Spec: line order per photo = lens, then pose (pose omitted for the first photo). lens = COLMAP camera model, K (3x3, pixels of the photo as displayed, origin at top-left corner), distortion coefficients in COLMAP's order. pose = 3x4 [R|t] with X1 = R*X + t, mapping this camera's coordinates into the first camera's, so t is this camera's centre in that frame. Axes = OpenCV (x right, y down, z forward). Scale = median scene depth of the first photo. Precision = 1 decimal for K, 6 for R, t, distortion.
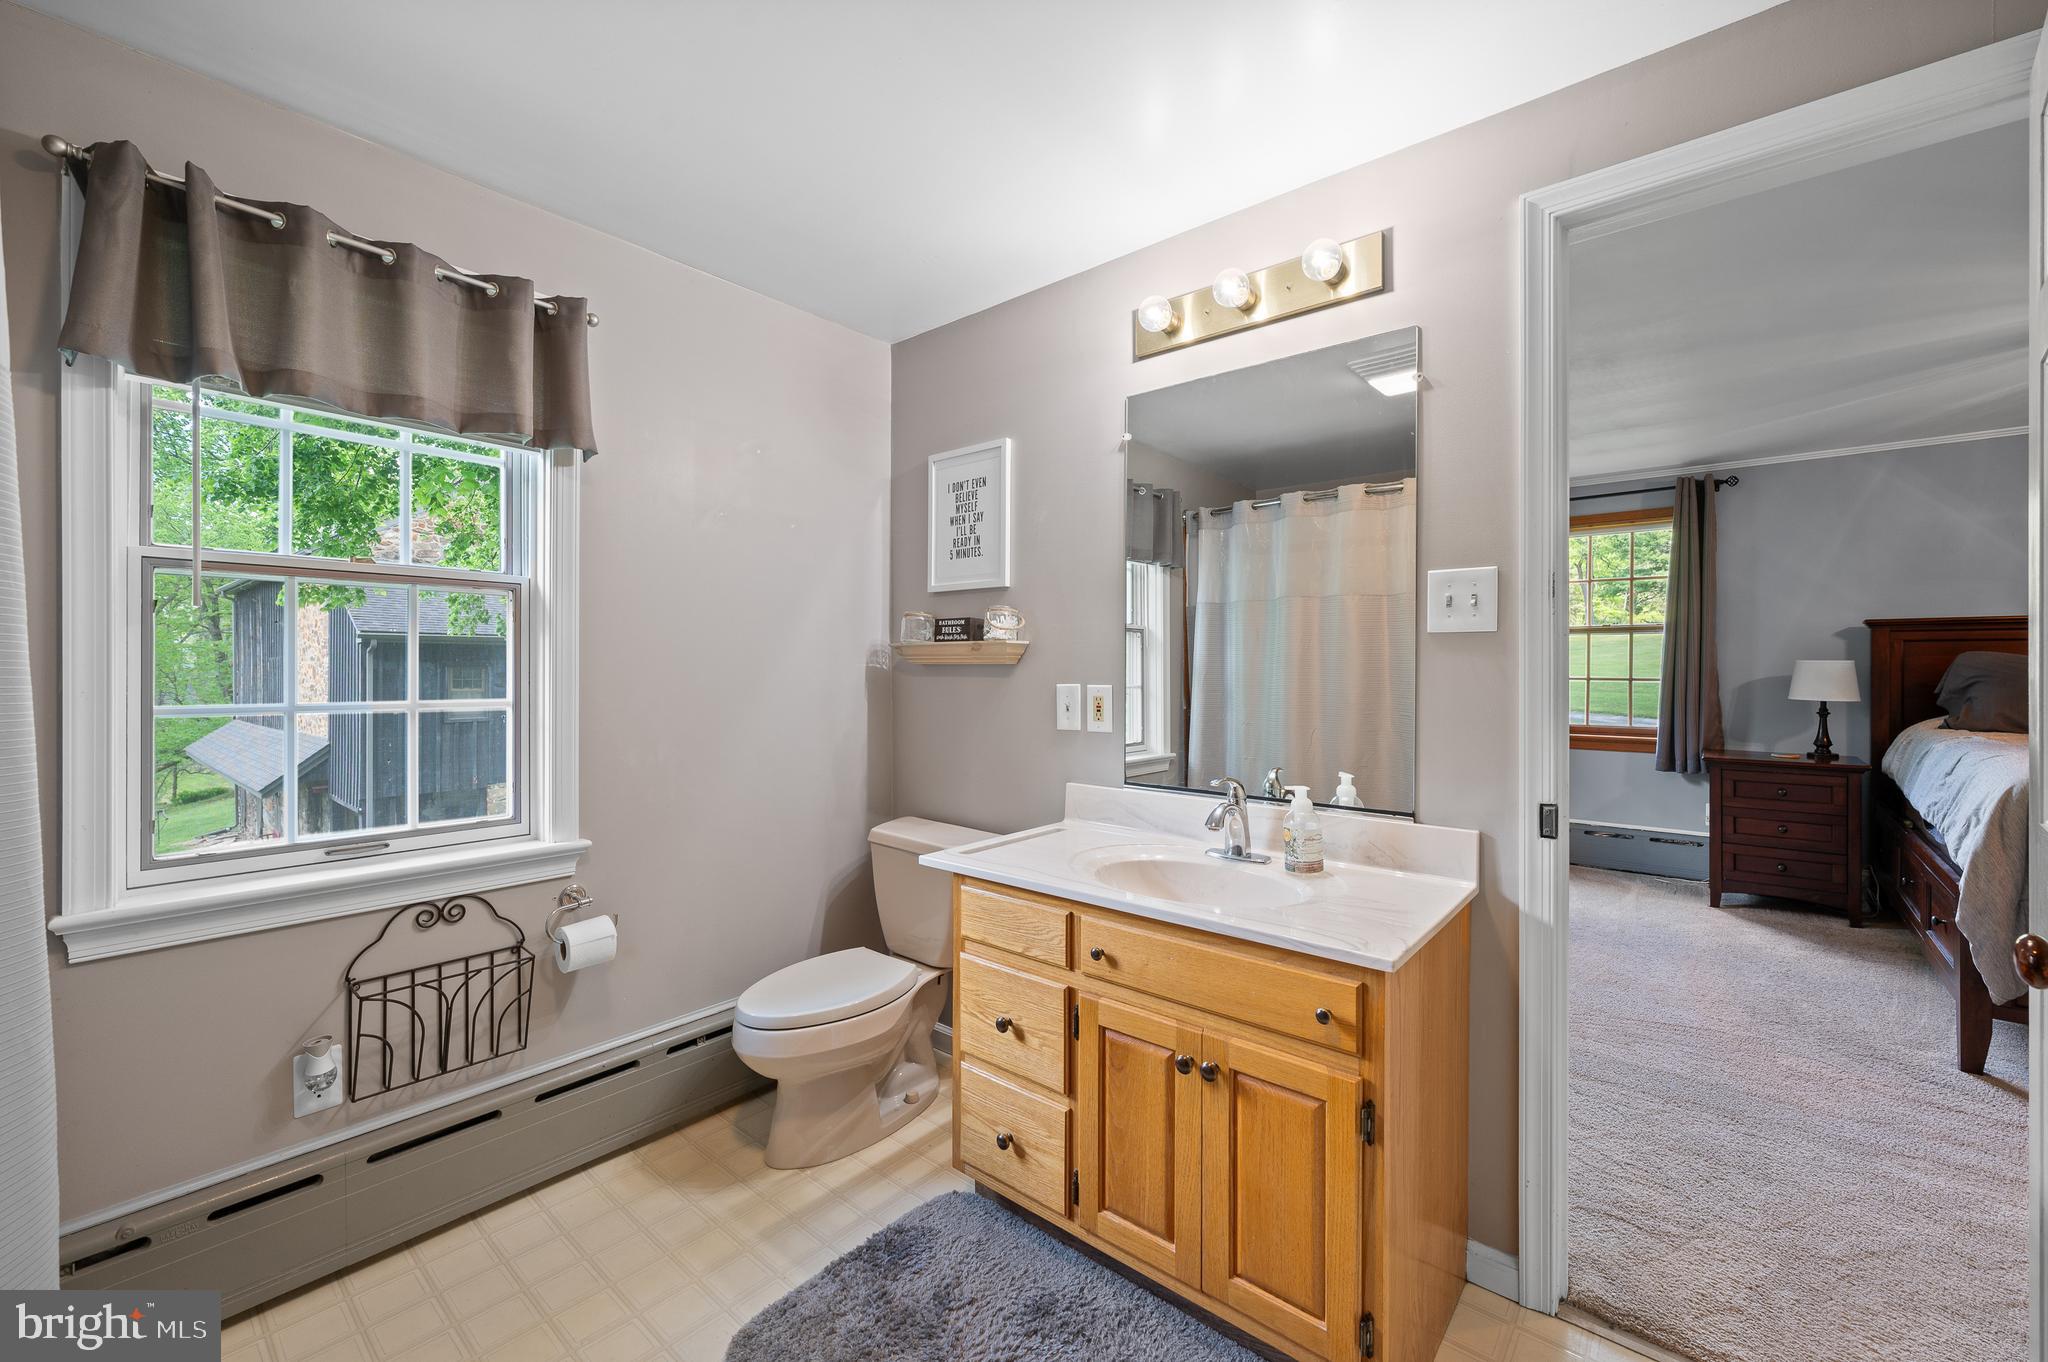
lens RADIAL K [[817.7, 0, 1076.9], [0, 817.7, 669.1], [0, 0, 1]] dist [-0.000122, 0.000042]
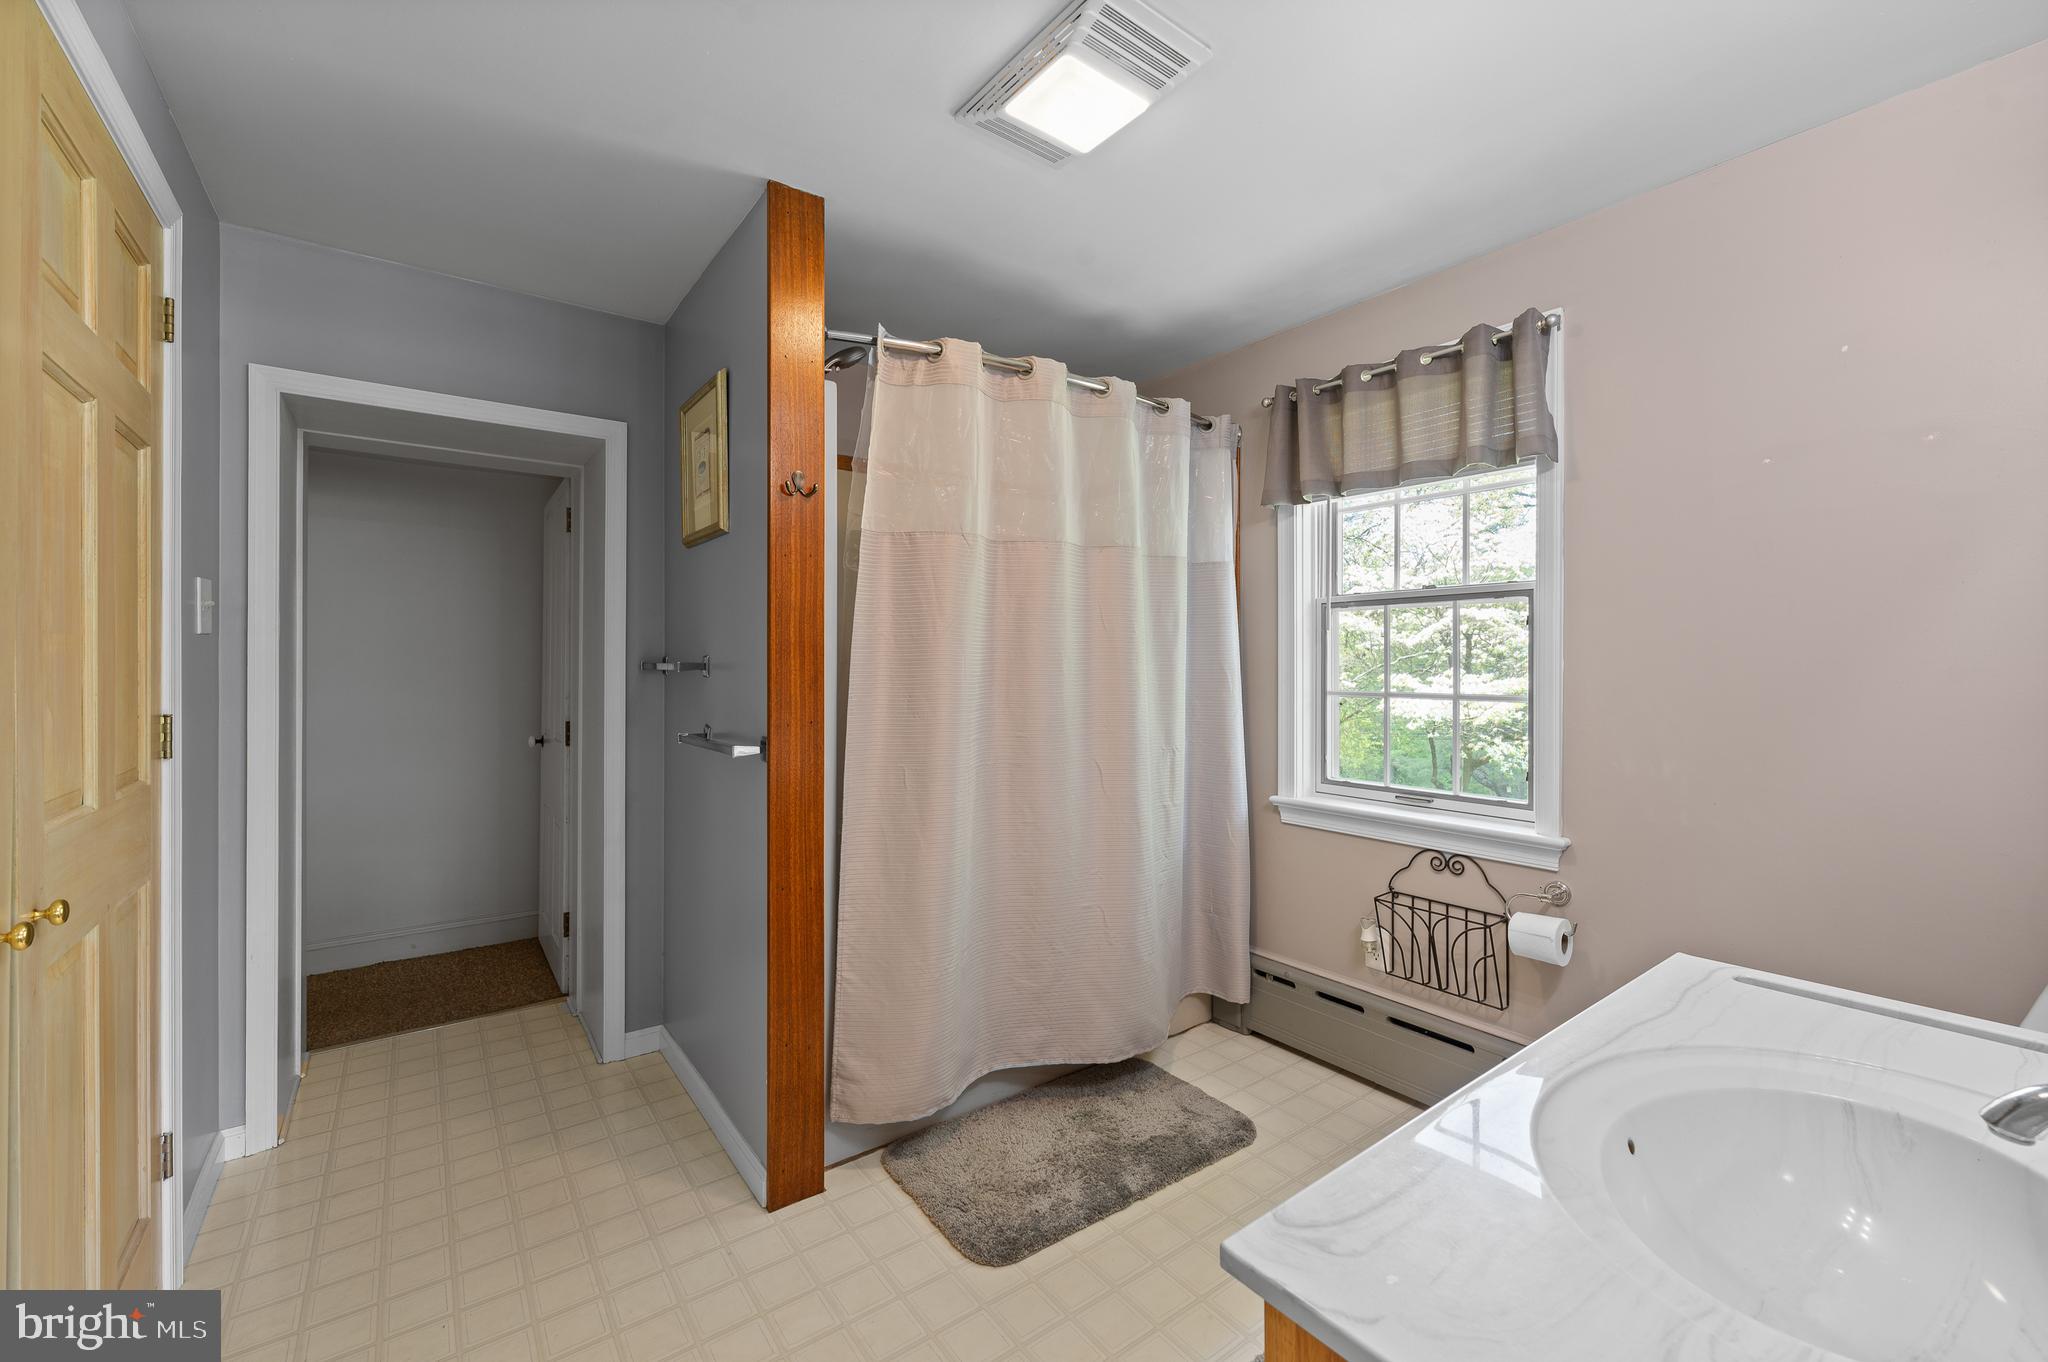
lens RADIAL K [[817.7, 0, 1076.9], [0, 817.7, 669.1], [0, 0, 1]] dist [-0.000122, 0.000042]
pose [[-0.211268, 0.001618, -0.977427, 0.562319], [-0.000515, 0.999998, 0.001766, -0.000189], [0.977428, 0.000877, -0.211267, 0.710995]]
